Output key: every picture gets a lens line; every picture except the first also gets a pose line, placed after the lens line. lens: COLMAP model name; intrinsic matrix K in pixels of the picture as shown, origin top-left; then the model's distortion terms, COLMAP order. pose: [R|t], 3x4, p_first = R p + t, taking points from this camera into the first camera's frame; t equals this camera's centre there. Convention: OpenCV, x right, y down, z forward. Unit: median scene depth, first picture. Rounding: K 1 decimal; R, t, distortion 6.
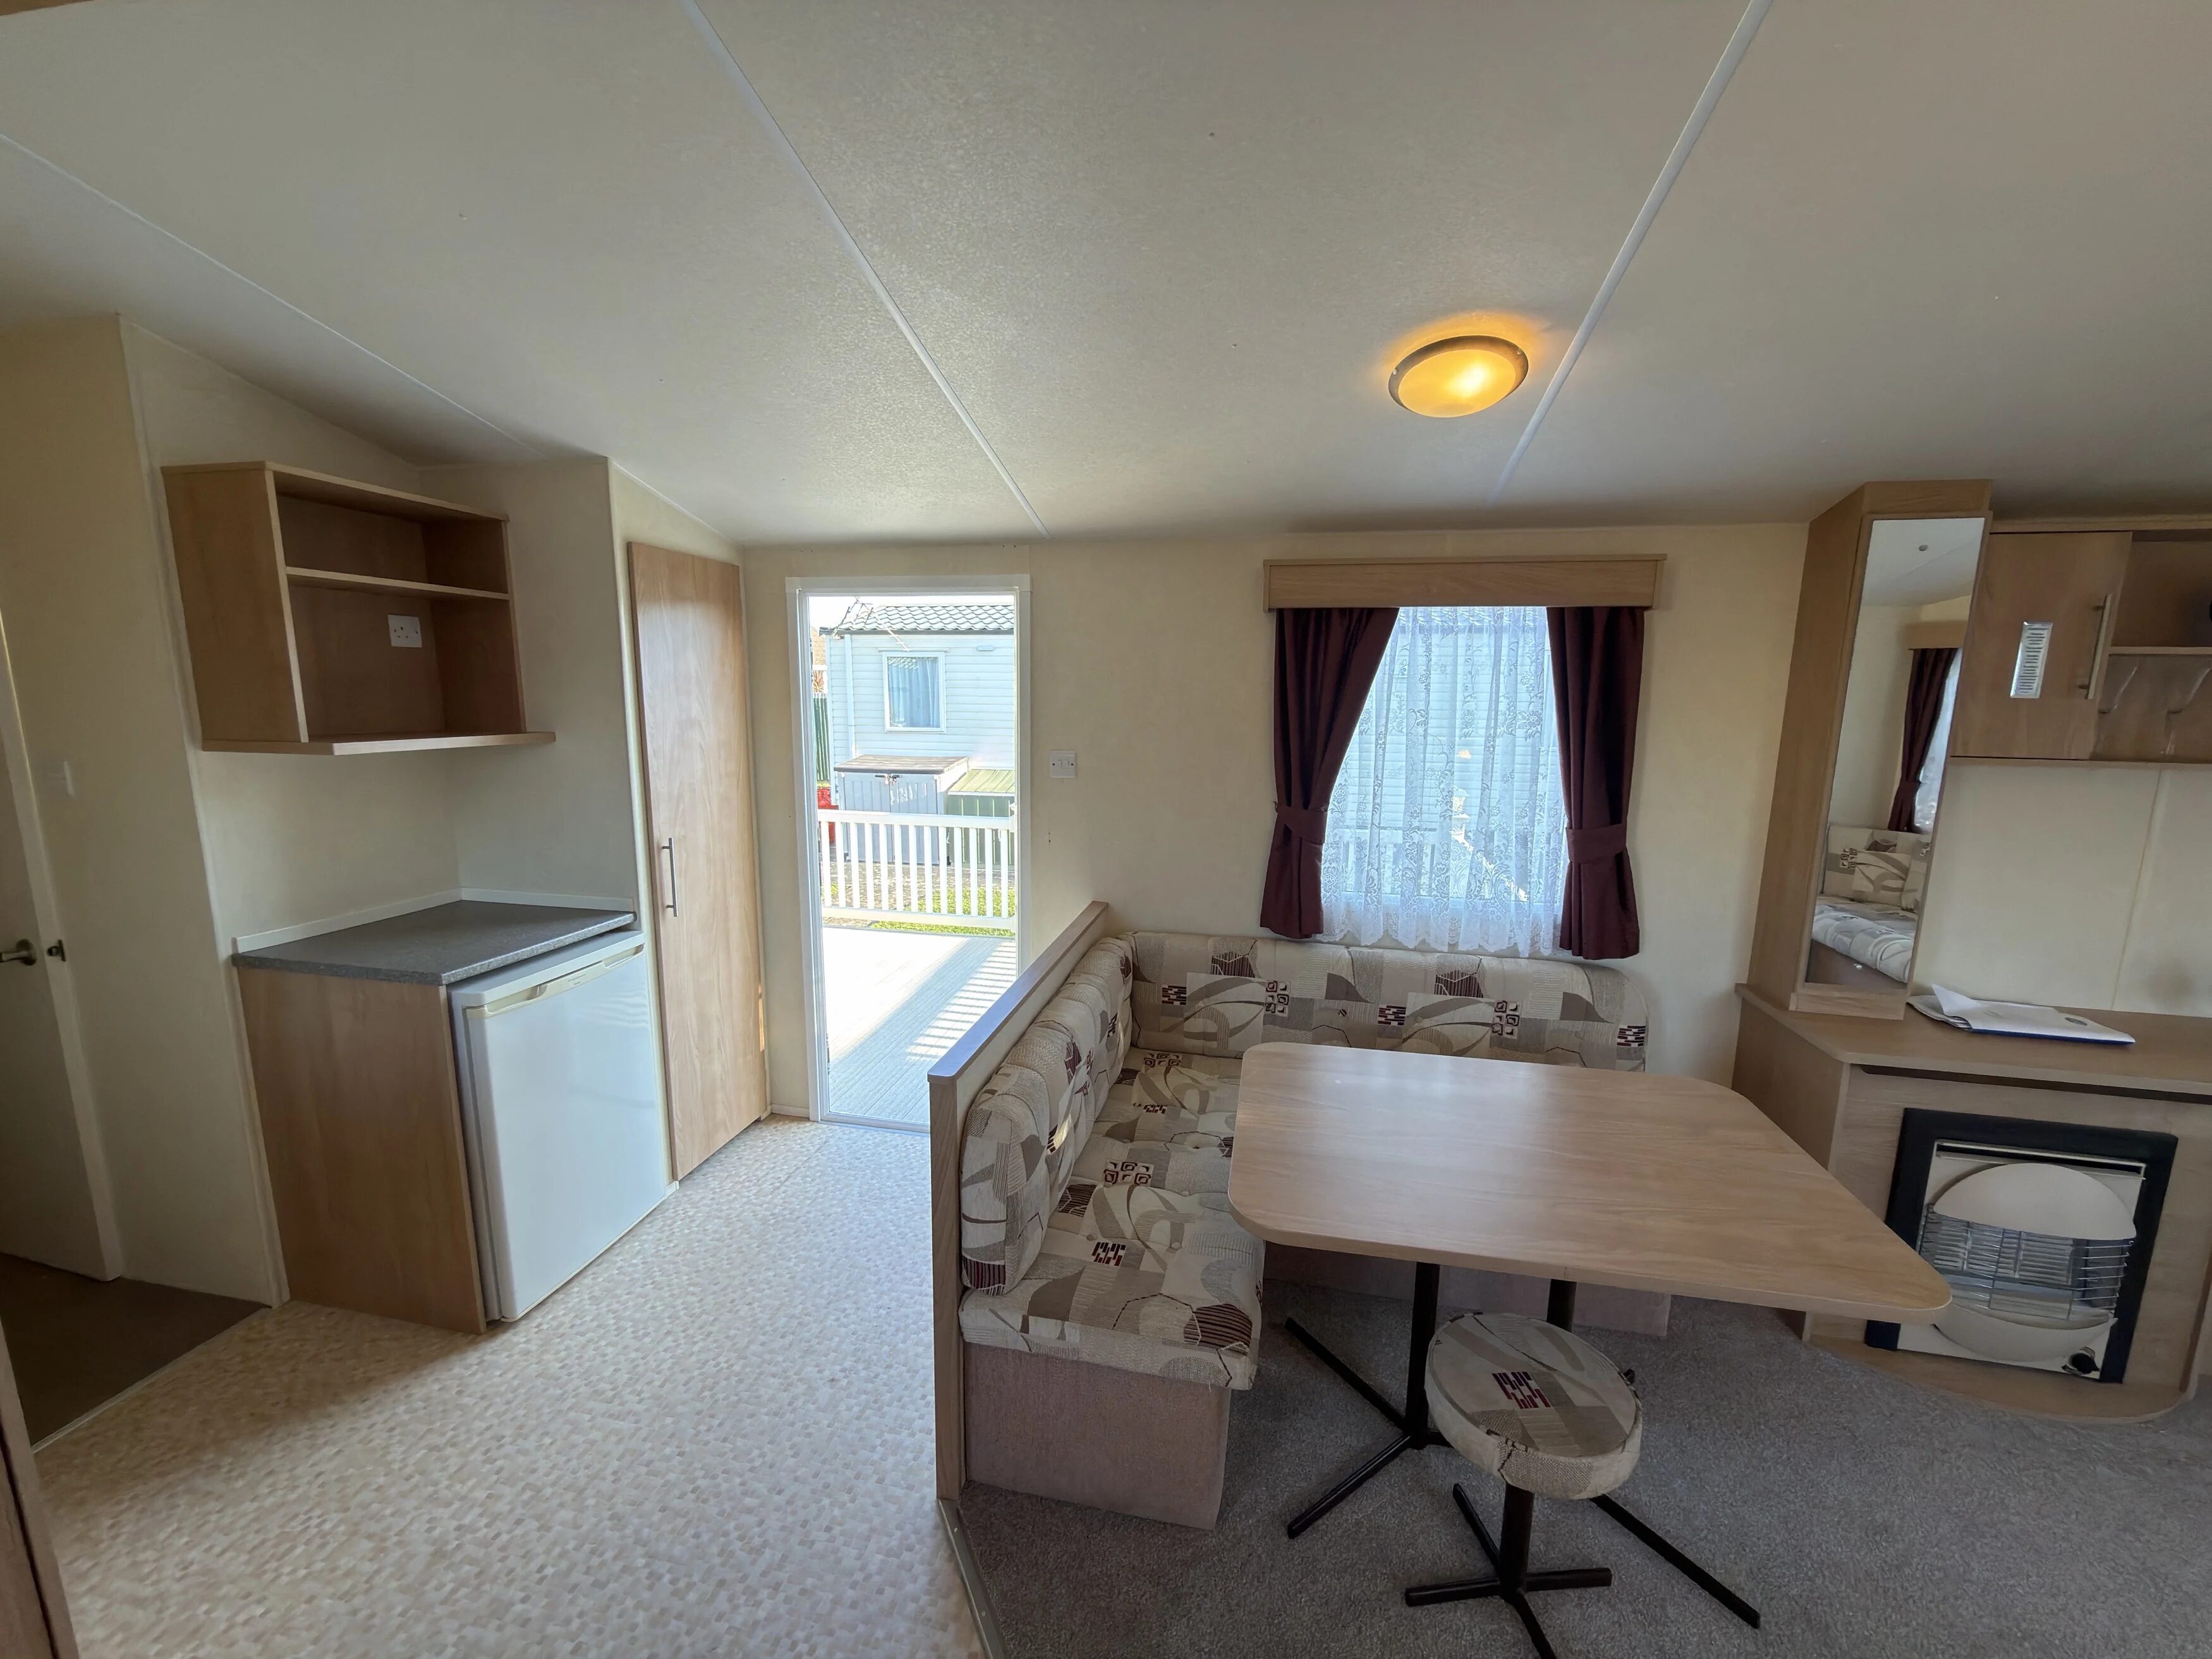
lens RADIAL K [[875.6, 0, 1108.5], [0, 875.6, 833.5], [0, 0, 1]] dist [0.000328, -0.000250]
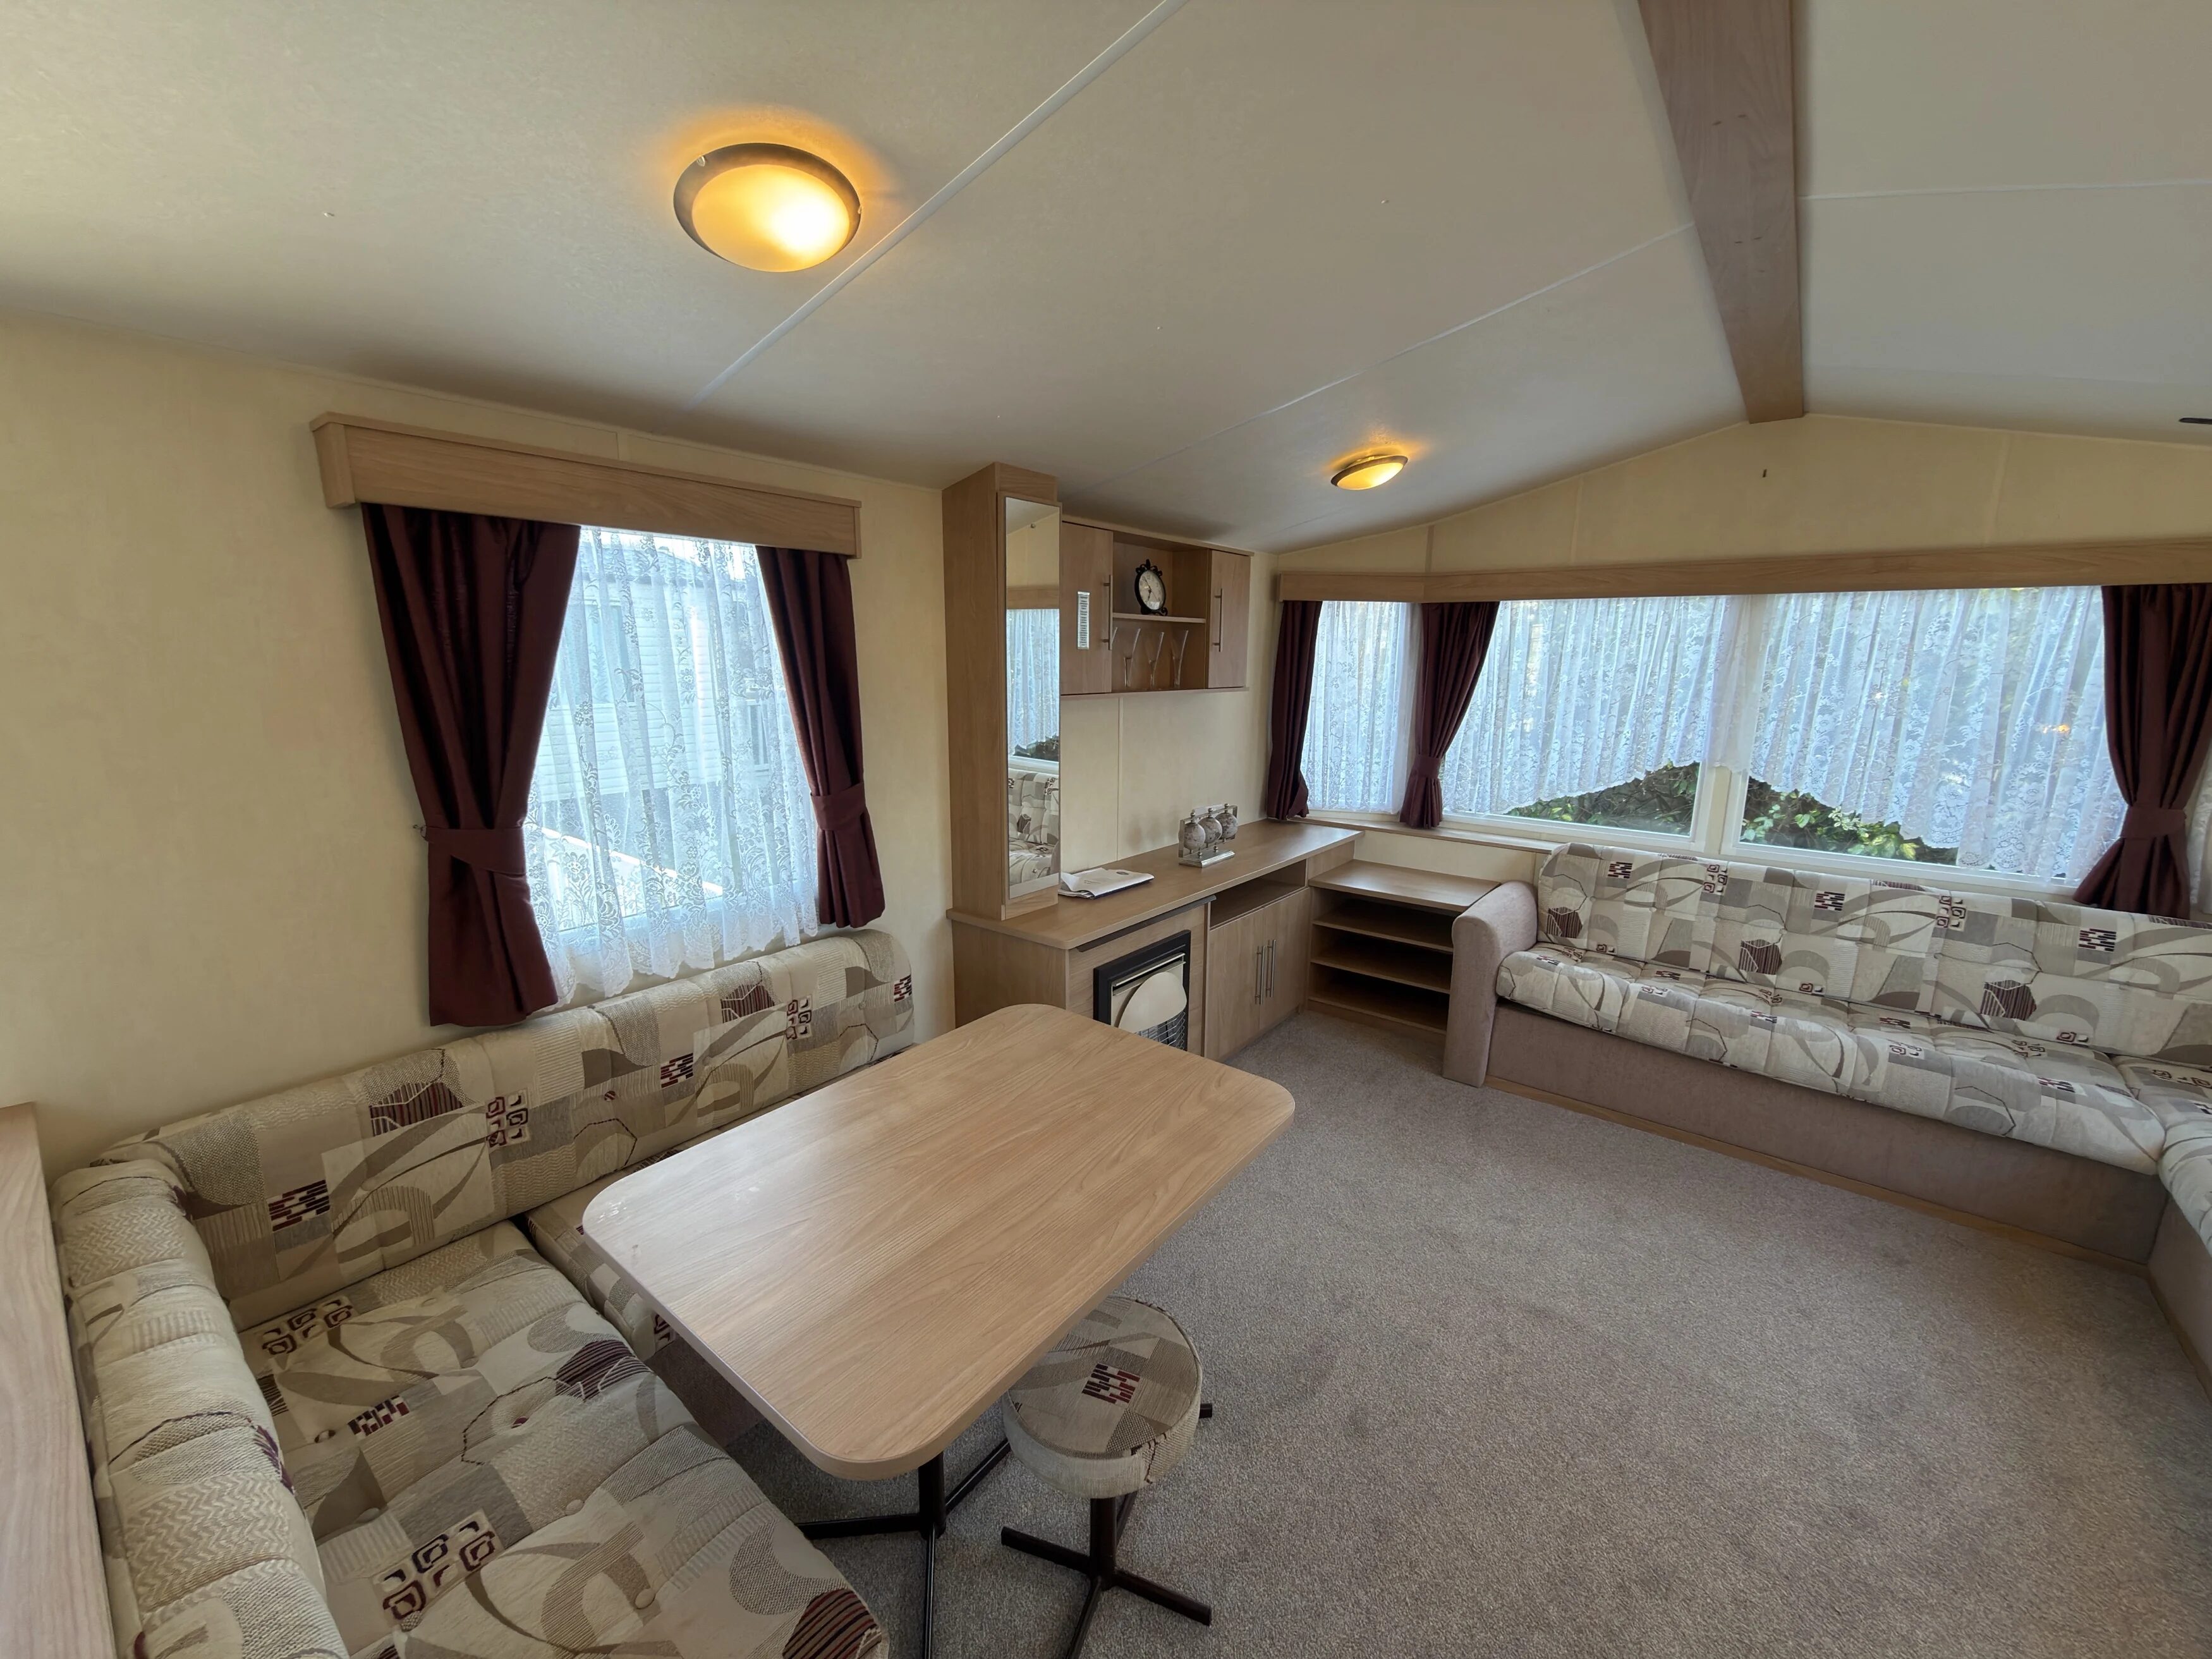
lens RADIAL K [[875.6, 0, 1108.5], [0, 875.6, 833.5], [0, 0, 1]] dist [0.000328, -0.000250]
pose [[0.444577, -0.191270, 0.875081, -0.145082], [0.143986, 0.979492, 0.140940, -0.051091], [-0.884092, 0.063341, 0.463000, 0.303154]]
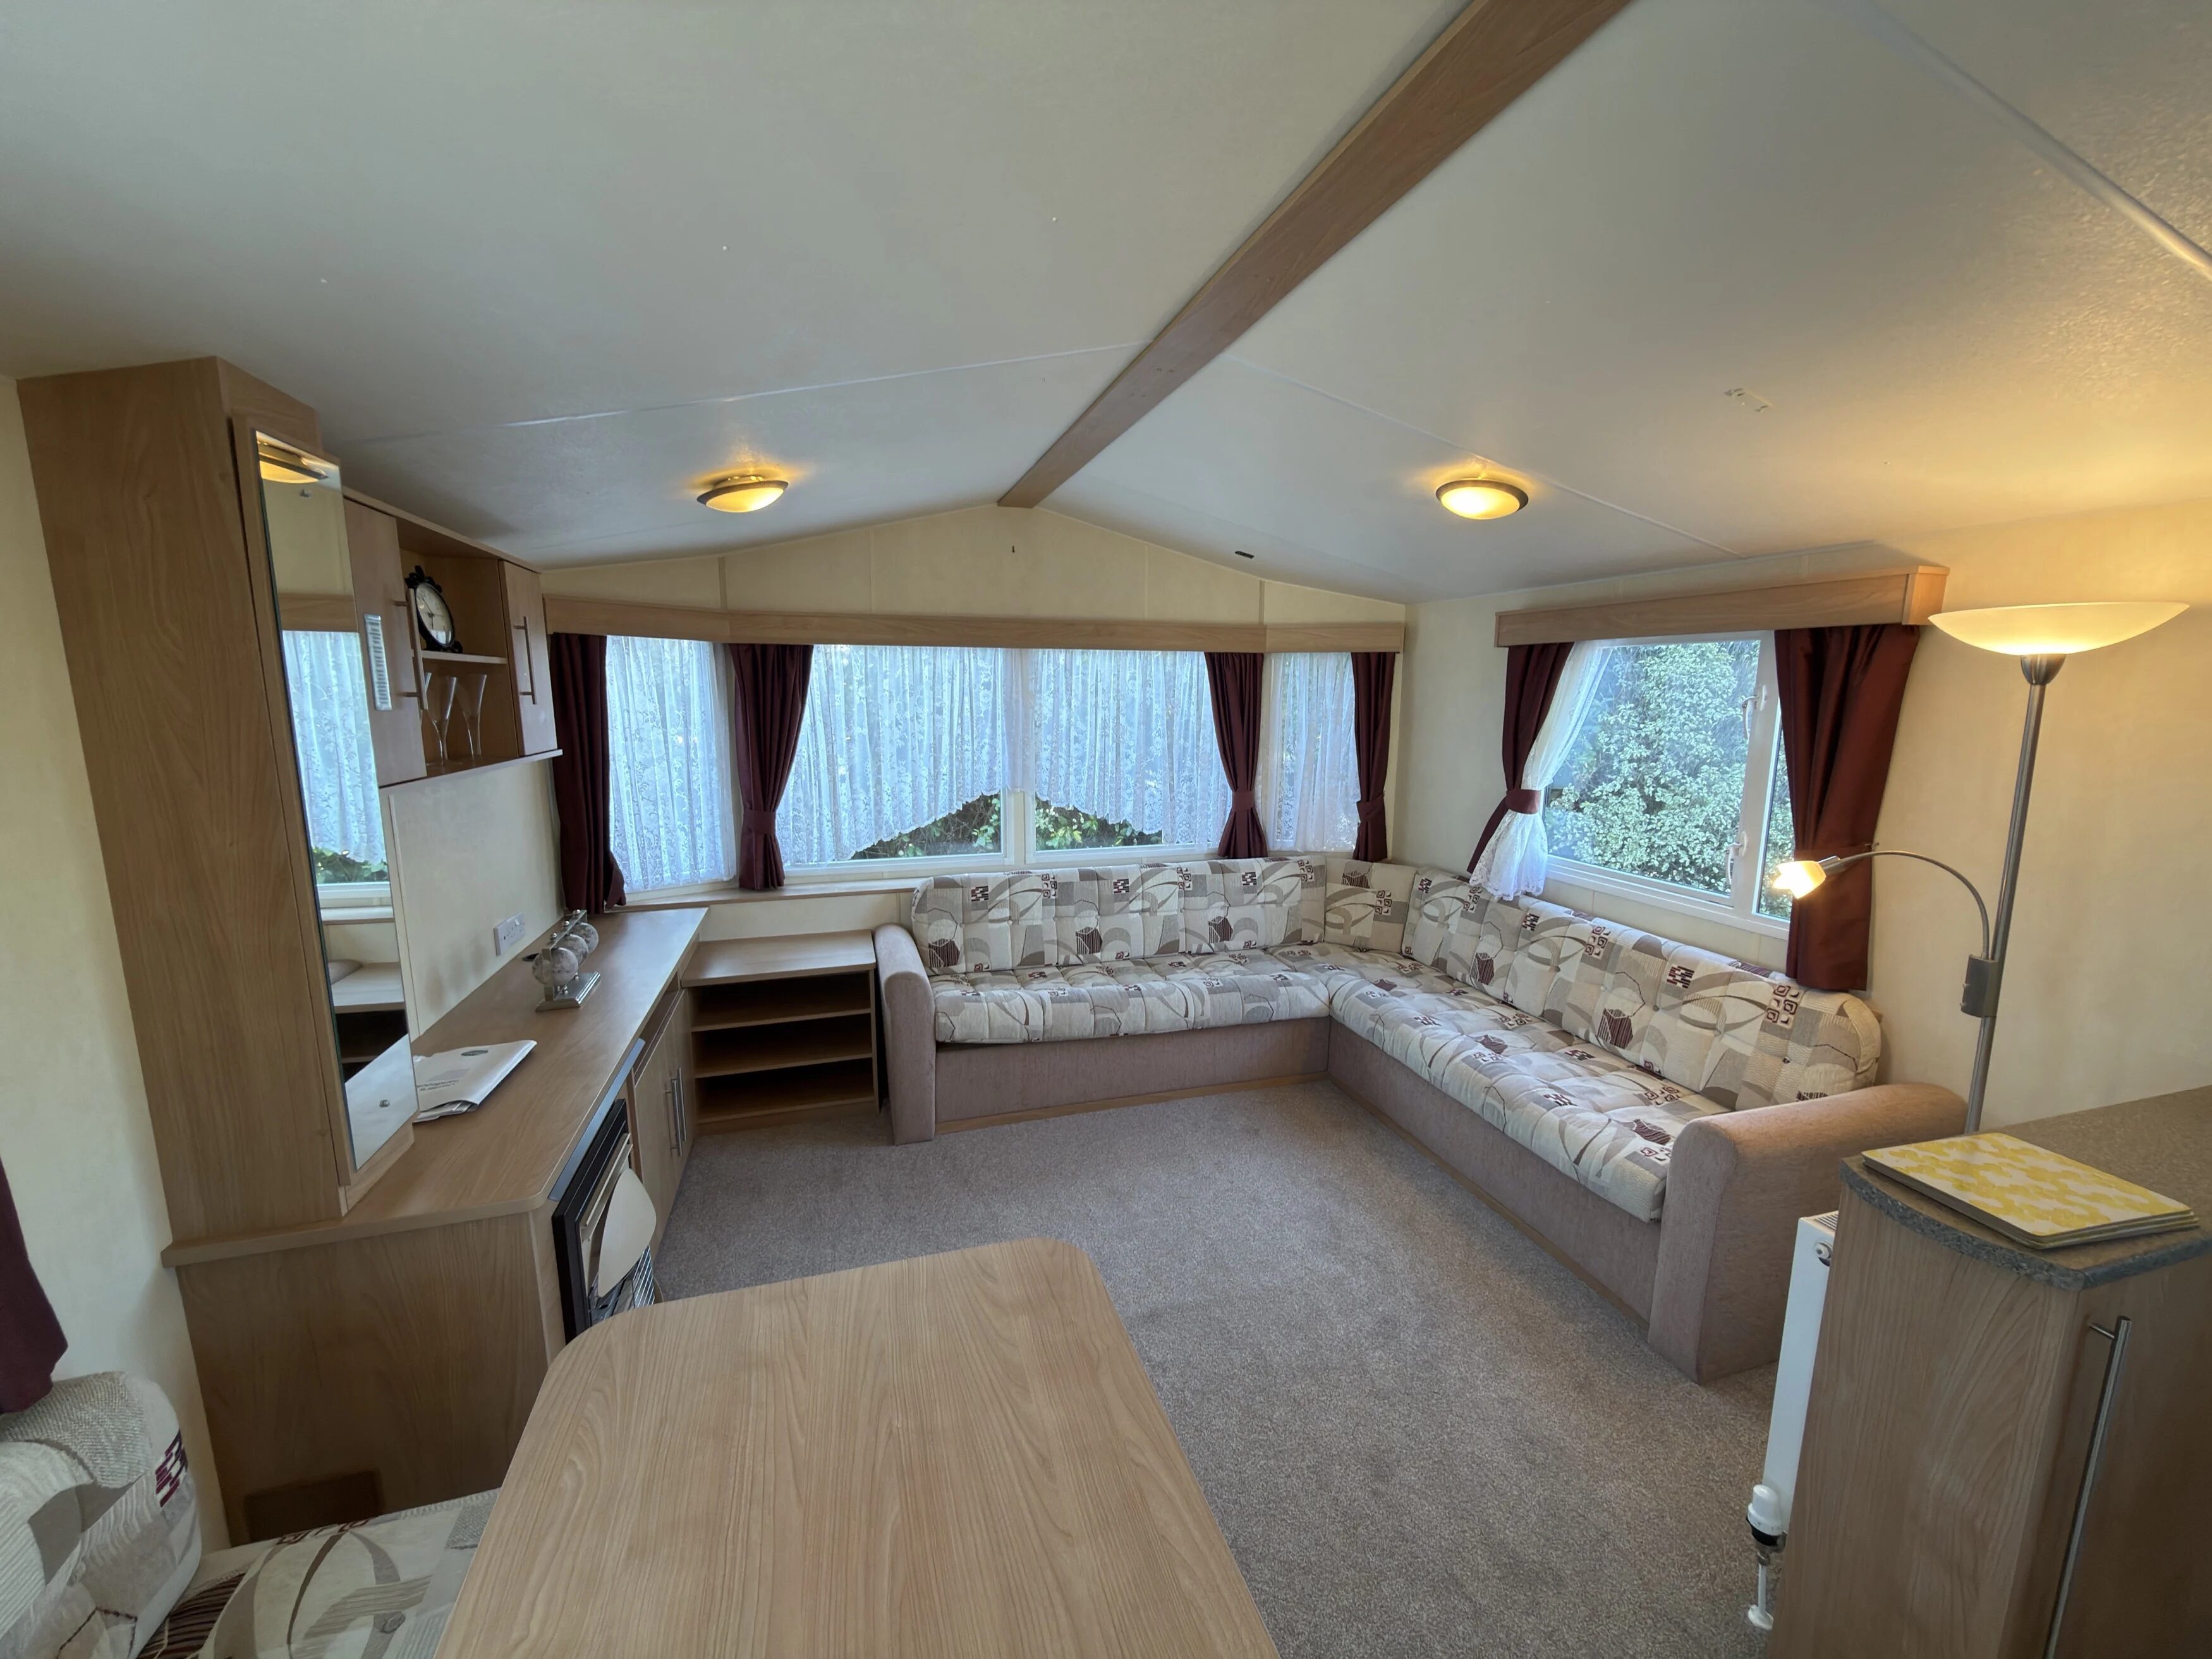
lens RADIAL K [[875.6, 0, 1108.5], [0, 875.6, 833.5], [0, 0, 1]] dist [0.000328, -0.000250]
pose [[-0.483601, -0.159213, 0.860686, 0.013644], [0.132608, 0.958640, 0.251842, -0.135234], [-0.865185, 0.235925, -0.442487, 0.681651]]
